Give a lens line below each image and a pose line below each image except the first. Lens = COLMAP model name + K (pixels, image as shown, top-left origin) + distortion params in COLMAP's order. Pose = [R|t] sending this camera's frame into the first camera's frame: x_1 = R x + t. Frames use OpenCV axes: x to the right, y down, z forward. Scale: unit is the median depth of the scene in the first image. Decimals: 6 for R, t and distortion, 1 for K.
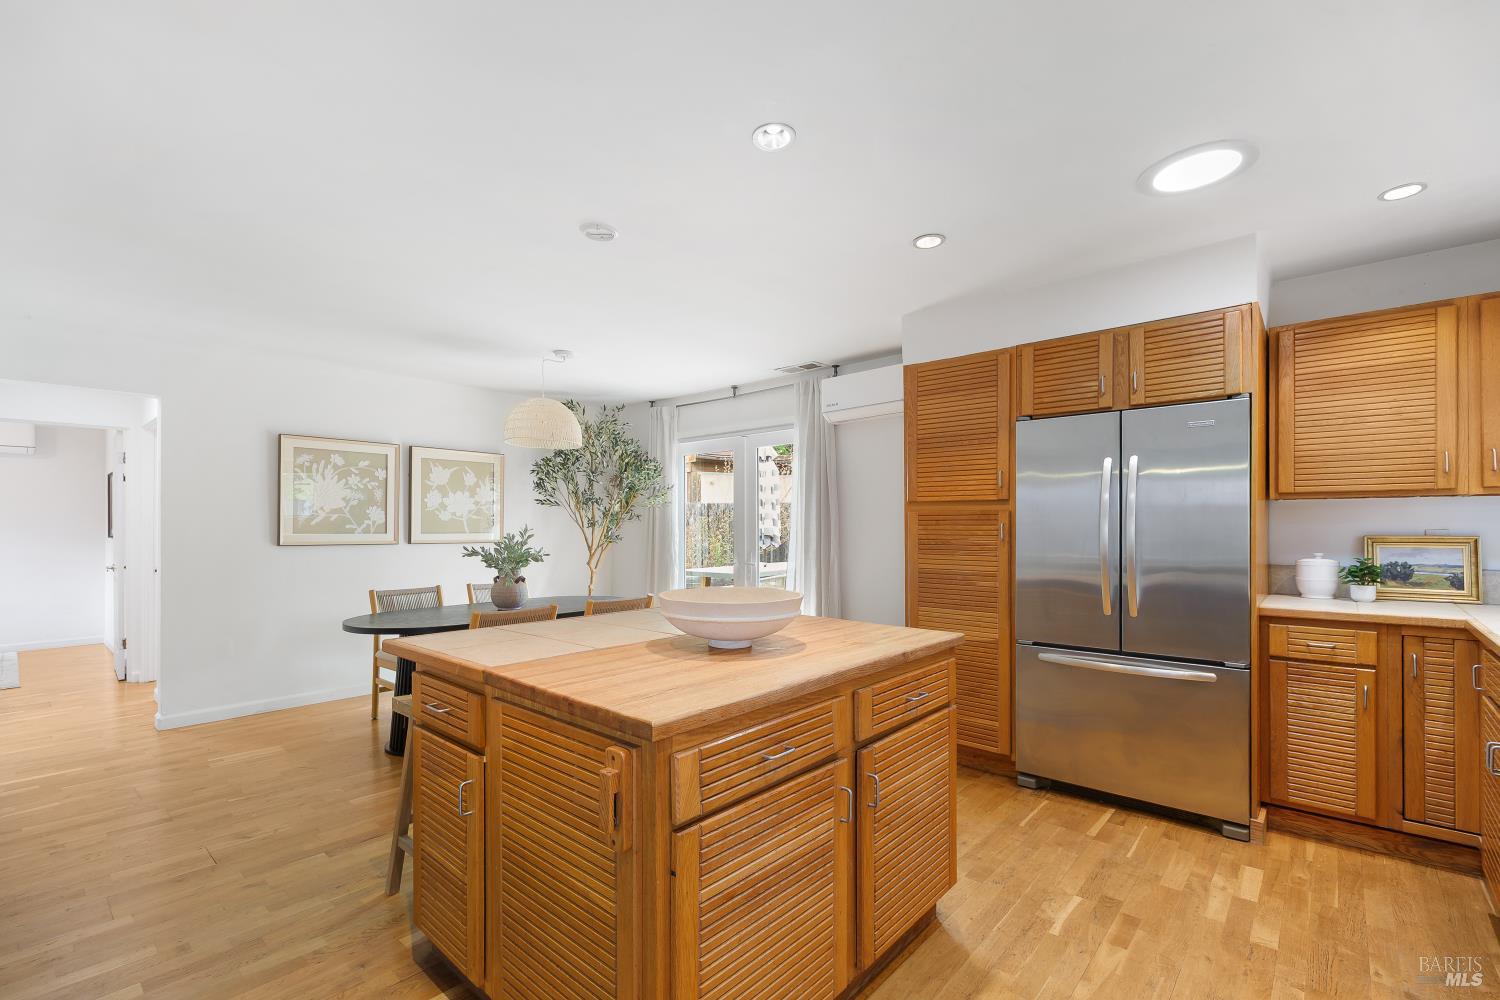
lens RADIAL K [[661.4, 0, 771.7], [0, 661.4, 526.3], [0, 0, 1]] dist [0.000214, -0.001591]
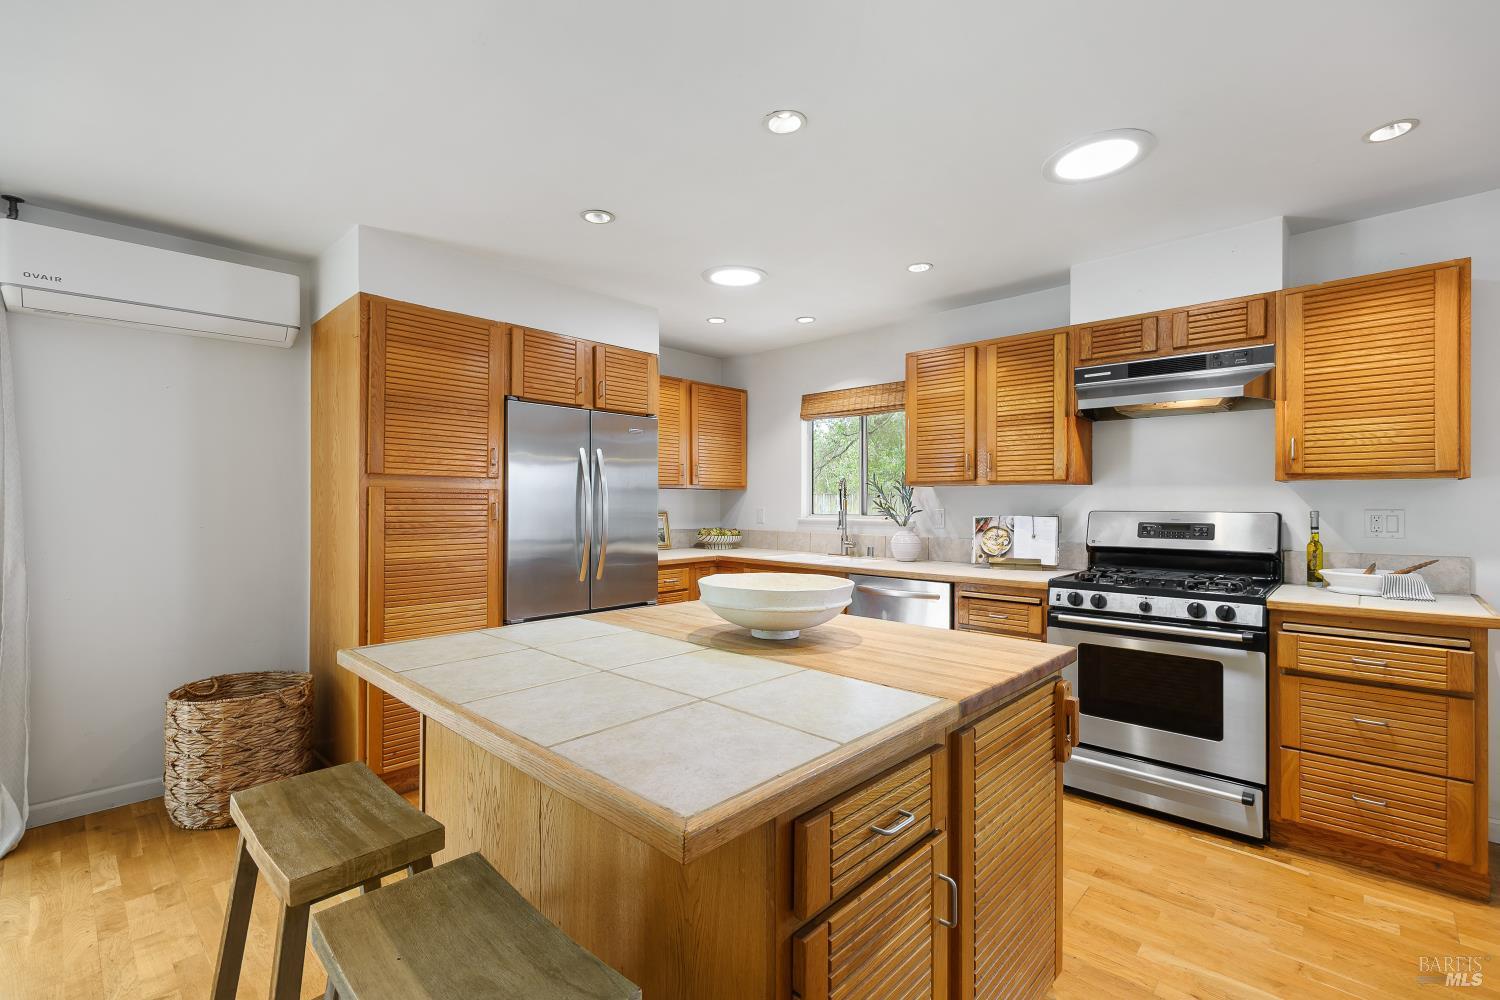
lens RADIAL K [[661.4, 0, 757.9], [0, 661.4, 498.2], [0, 0, 1]] dist [0.000214, -0.001591]
pose [[0.034950, 0.010322, 0.999336, -0.393392], [-0.001811, 0.999946, -0.010265, -0.001389], [-0.999387, -0.001451, 0.034966, 0.387288]]
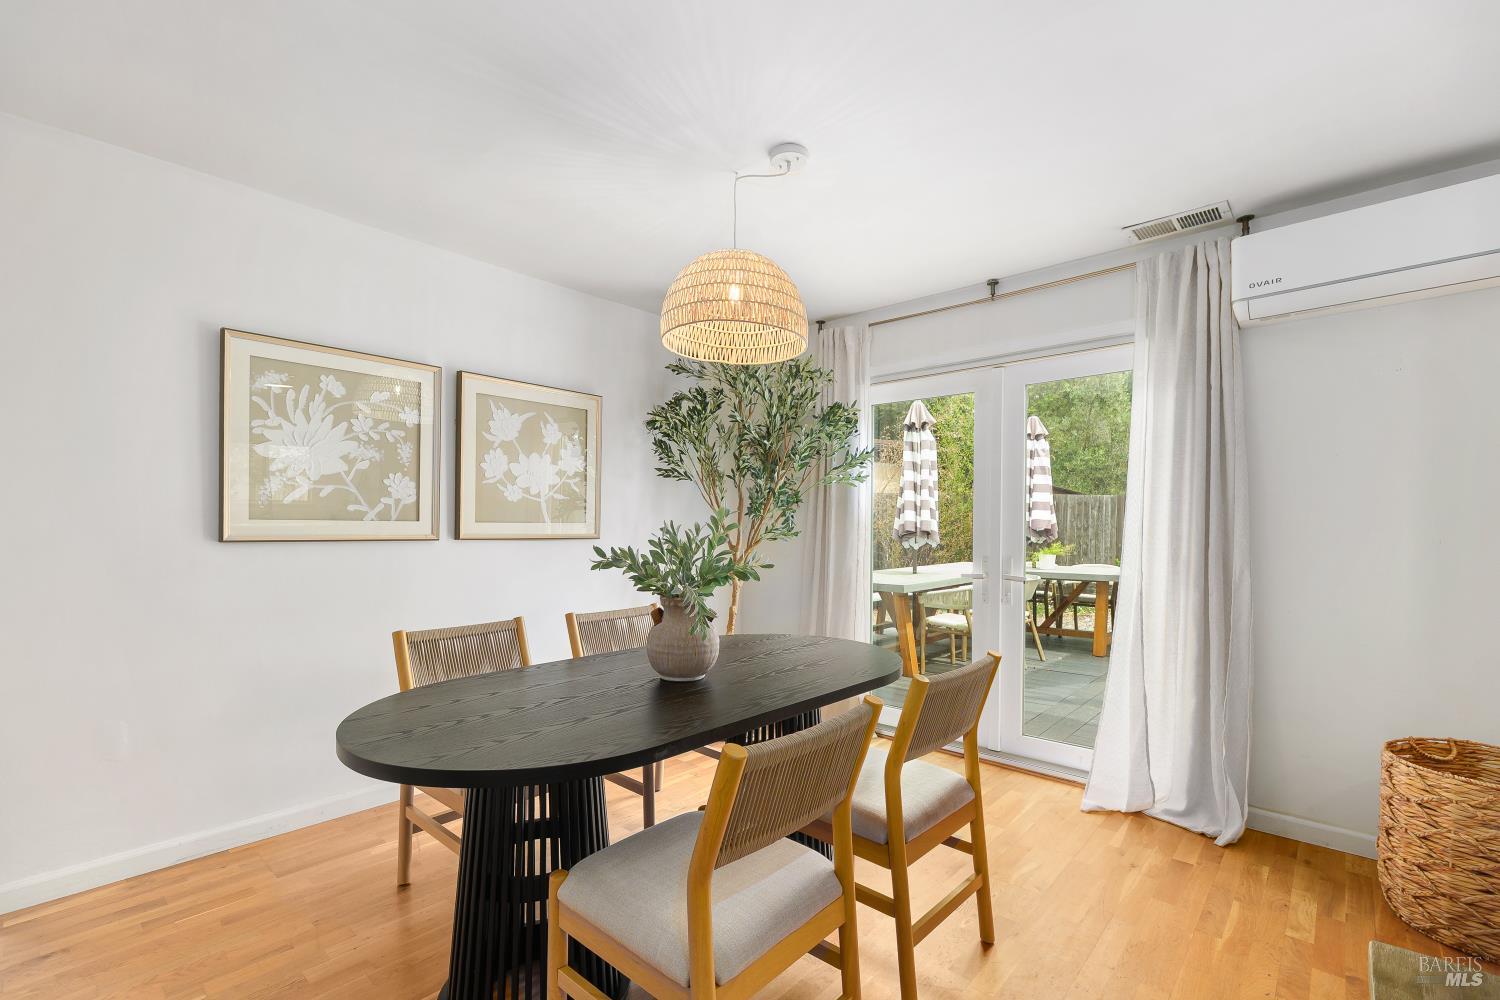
lens RADIAL K [[661.4, 0, 770.1], [0, 661.4, 533.2], [0, 0, 1]] dist [0.000214, -0.001591]
pose [[0.999899, 0.008019, -0.011733, -0.279239], [-0.007834, 0.999847, 0.015670, 0.010239], [0.011857, -0.015577, 0.999808, 0.442670]]
